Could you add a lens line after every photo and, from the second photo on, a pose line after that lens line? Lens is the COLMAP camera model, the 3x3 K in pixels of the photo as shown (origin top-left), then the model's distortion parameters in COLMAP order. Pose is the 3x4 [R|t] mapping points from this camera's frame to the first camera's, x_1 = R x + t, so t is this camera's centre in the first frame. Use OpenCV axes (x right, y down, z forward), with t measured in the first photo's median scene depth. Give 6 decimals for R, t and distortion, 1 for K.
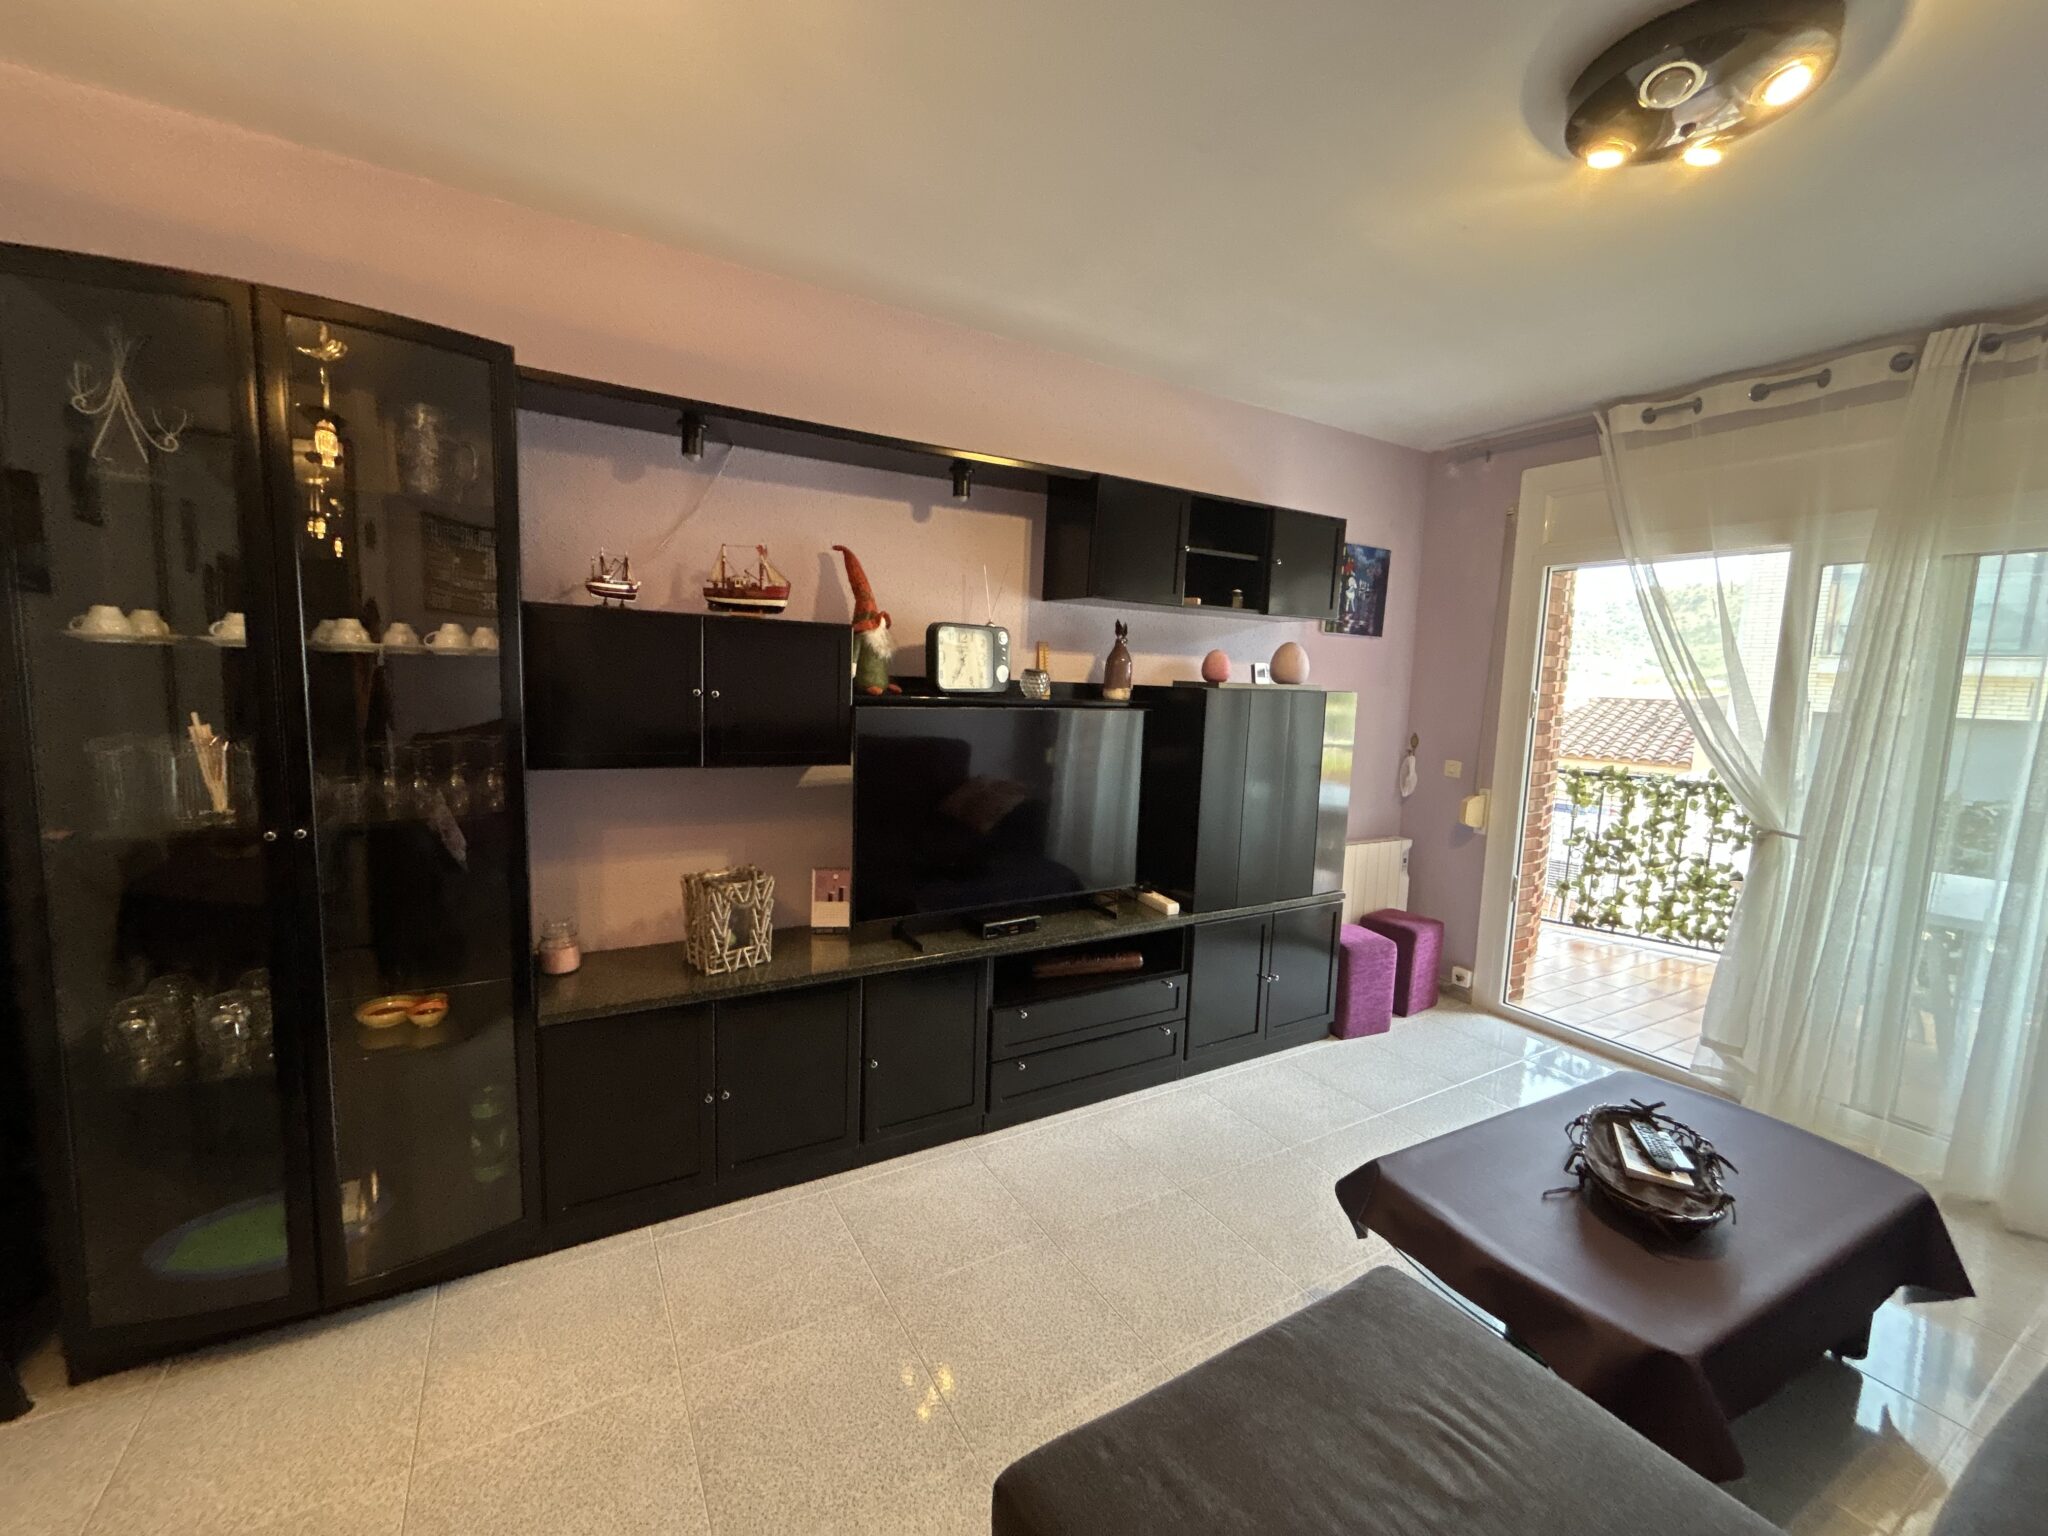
lens RADIAL K [[832.3, 0, 1026.8], [0, 832.3, 767.1], [0, 0, 1]] dist [-0.001093, 0.000501]
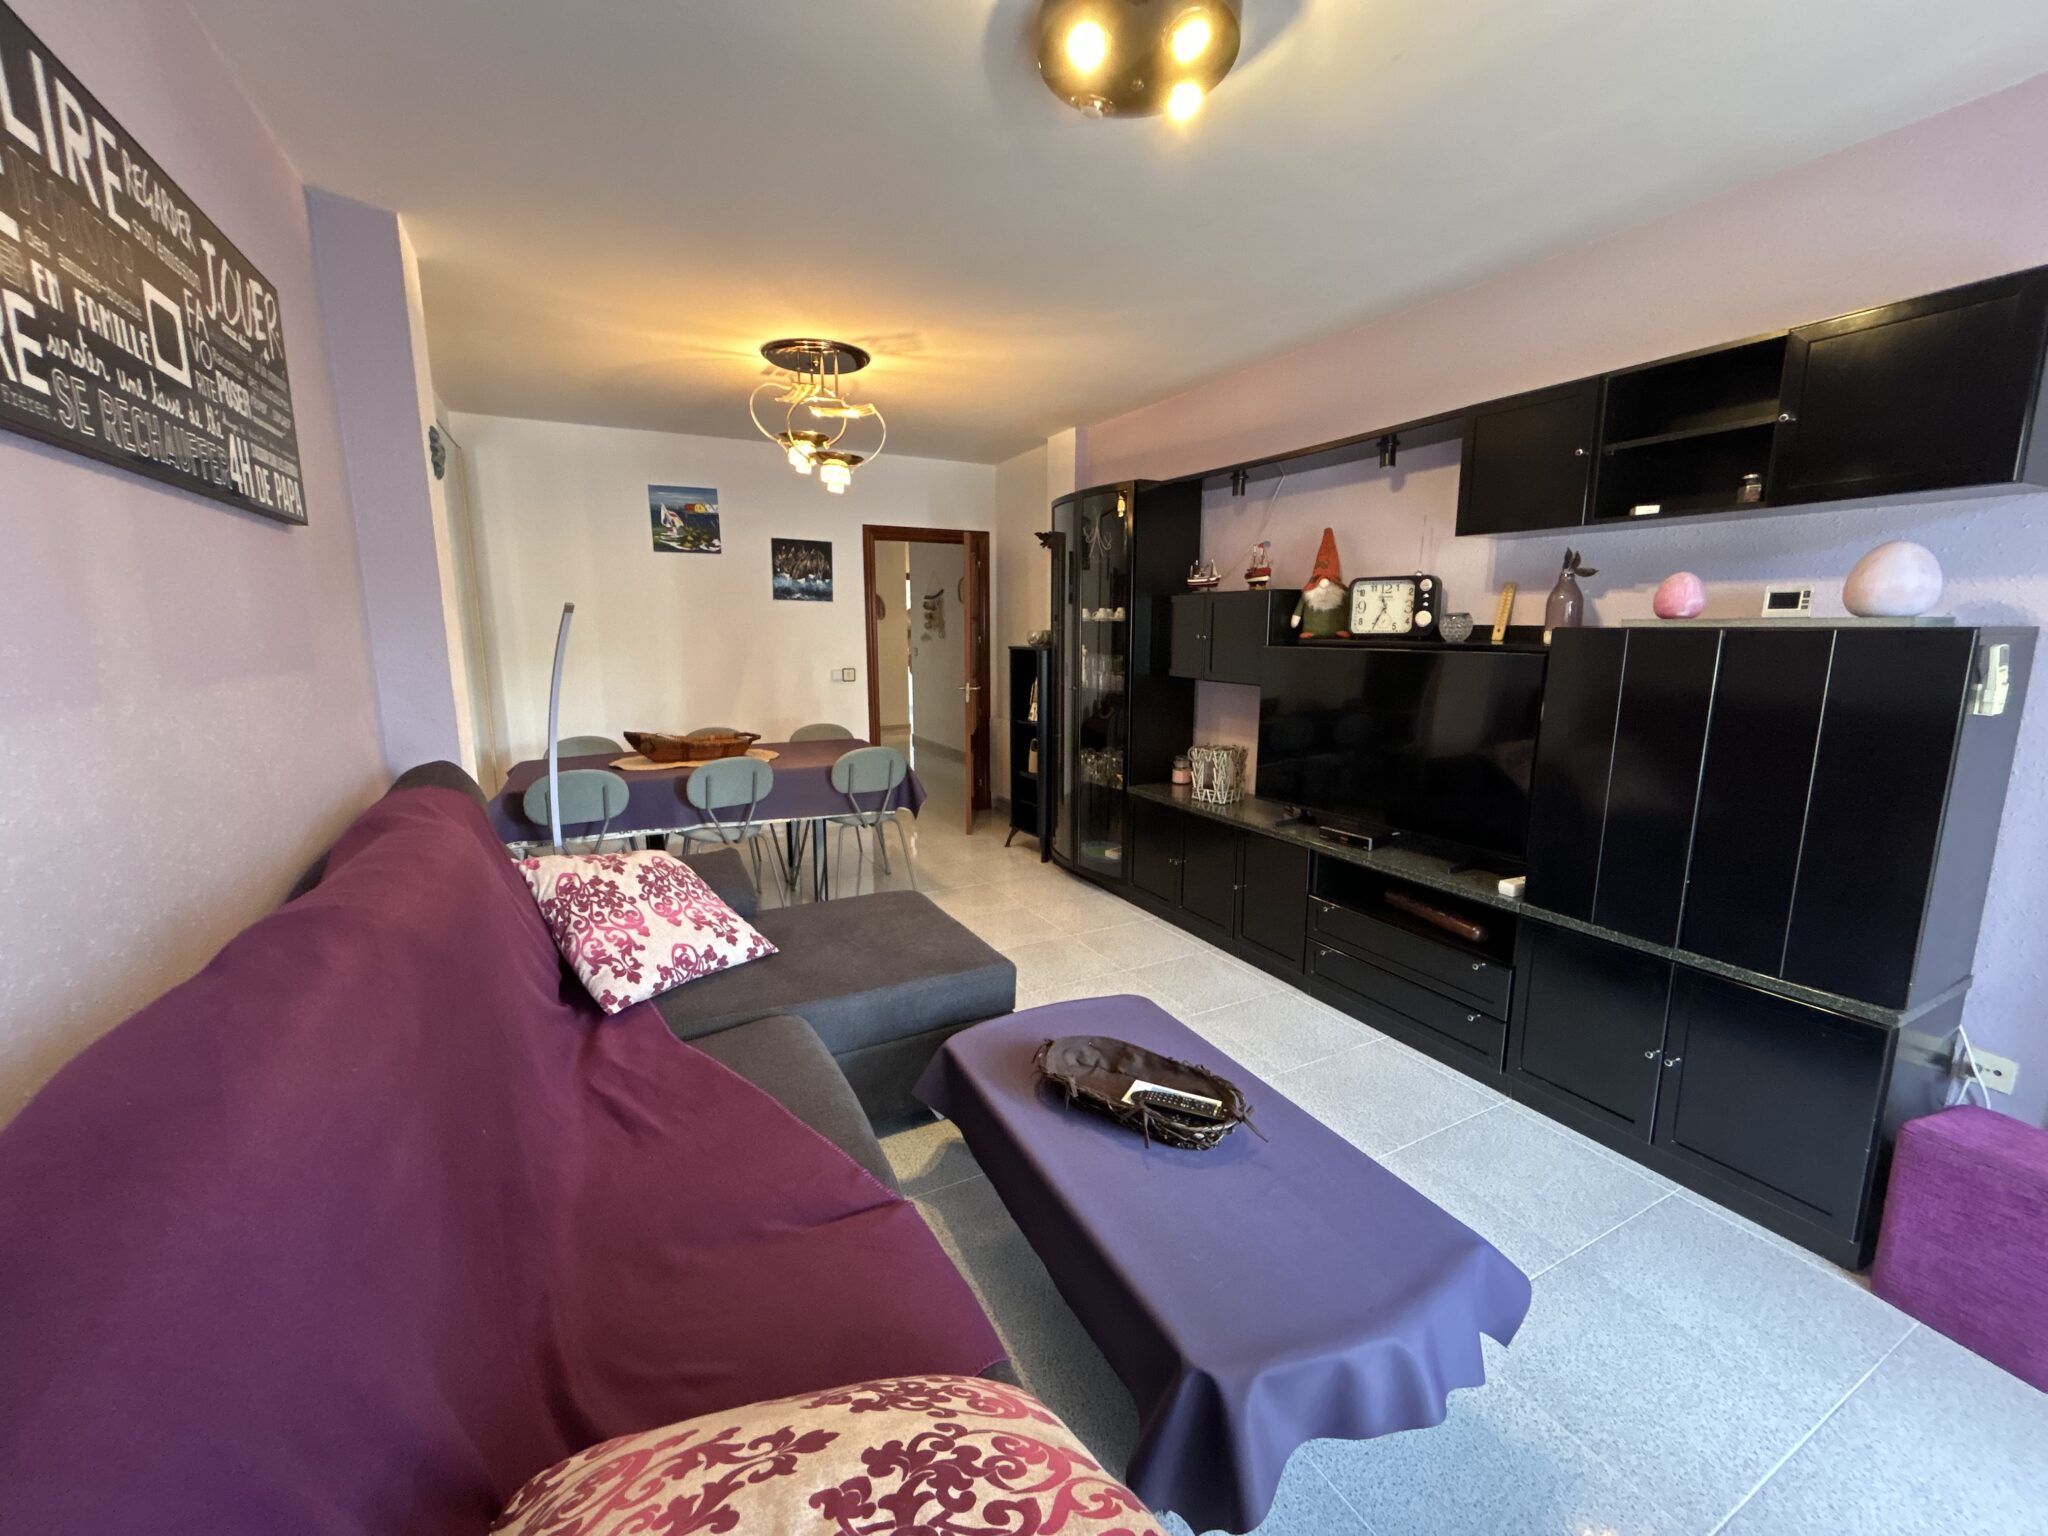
lens RADIAL K [[832.3, 0, 1026.8], [0, 832.3, 767.1], [0, 0, 1]] dist [-0.001093, 0.000501]
pose [[-0.040597, 0.134264, -0.990114, 1.095022], [-0.111476, 0.984135, 0.138024, -0.015972], [0.992938, 0.115977, -0.024986, 0.551130]]
